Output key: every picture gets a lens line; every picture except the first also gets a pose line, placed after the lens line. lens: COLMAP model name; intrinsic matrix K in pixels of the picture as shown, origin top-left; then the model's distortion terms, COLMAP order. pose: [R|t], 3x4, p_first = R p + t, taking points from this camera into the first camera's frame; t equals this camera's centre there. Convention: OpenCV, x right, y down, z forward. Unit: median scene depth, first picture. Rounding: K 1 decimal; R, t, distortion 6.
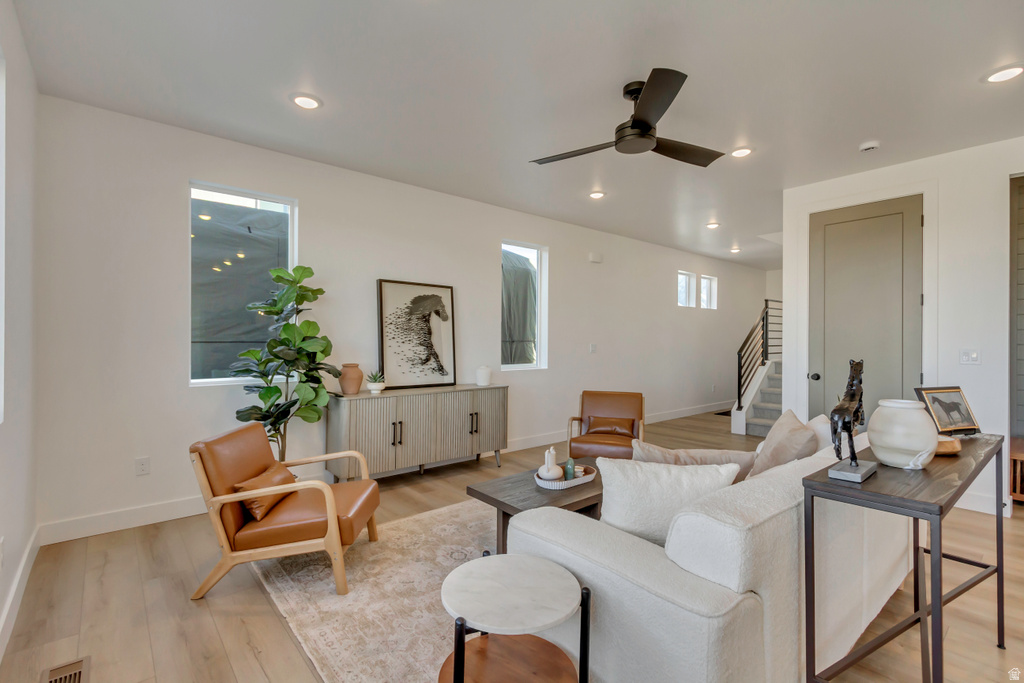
lens RADIAL K [[478.0, 0, 529.0], [0, 478.0, 331.0], [0, 0, 1]] dist [0.008579, -0.000985]
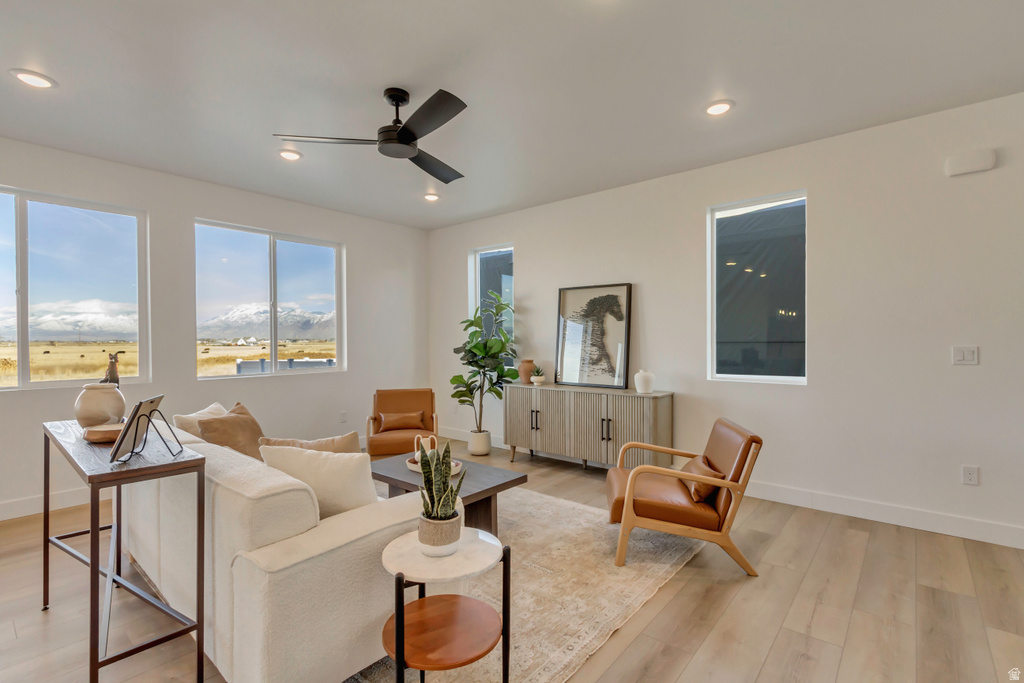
lens RADIAL K [[478.0, 0, 503.2], [0, 478.0, 347.4], [0, 0, 1]] dist [0.008579, -0.000985]
pose [[0.150233, 0.005939, -0.988633, 0.755479], [0.028254, 0.999548, 0.010298, 0.016409], [0.988247, -0.029480, 0.149998, 0.643315]]
